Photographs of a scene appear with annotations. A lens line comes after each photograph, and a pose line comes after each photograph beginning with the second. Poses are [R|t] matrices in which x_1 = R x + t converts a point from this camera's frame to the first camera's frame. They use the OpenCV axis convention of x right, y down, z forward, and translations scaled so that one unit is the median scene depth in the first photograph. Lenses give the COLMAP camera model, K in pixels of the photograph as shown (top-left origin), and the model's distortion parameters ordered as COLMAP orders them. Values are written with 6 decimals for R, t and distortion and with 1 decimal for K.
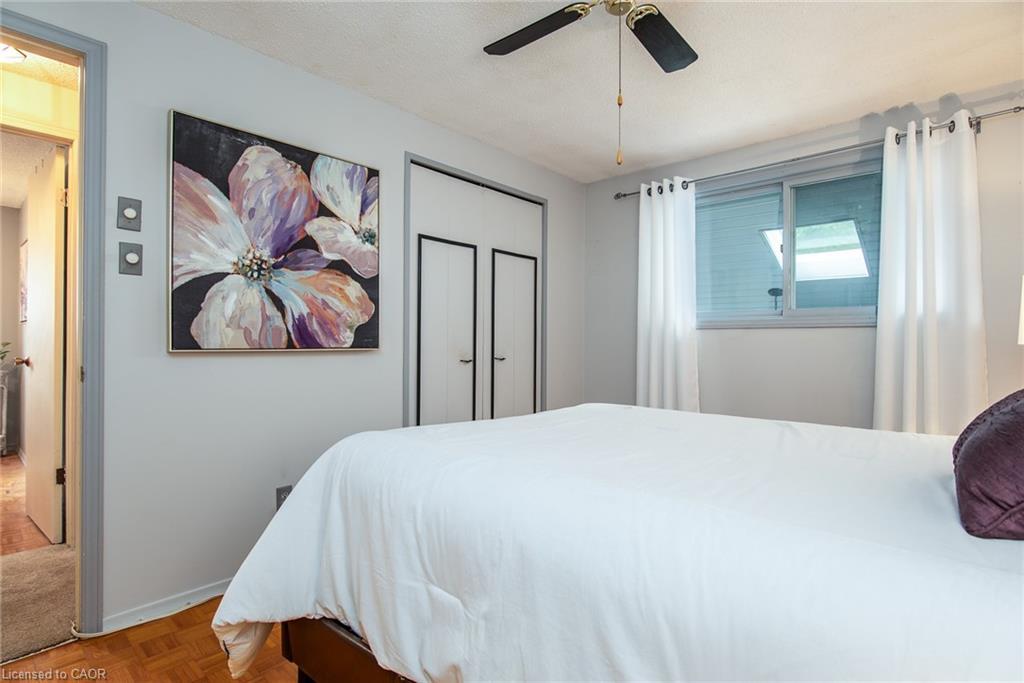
lens RADIAL K [[513.5, 0, 510.9], [0, 513.5, 342.8], [0, 0, 1]] dist [-0.004710, -0.000747]
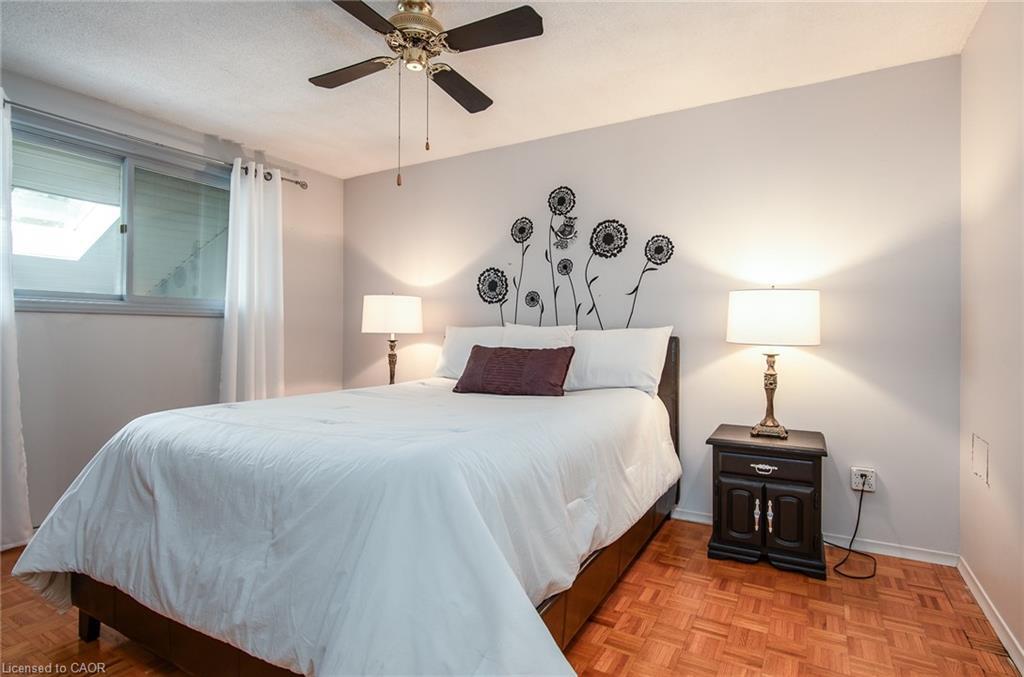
lens RADIAL K [[536.9, 0, 506.0], [0, 536.9, 333.7], [0, 0, 1]] dist [-0.002934, -0.000555]
pose [[-0.212990, -0.006140, 0.977035, -0.655387], [-0.004040, 0.999977, 0.005403, -0.003296], [-0.977046, -0.002797, -0.213010, 0.620214]]
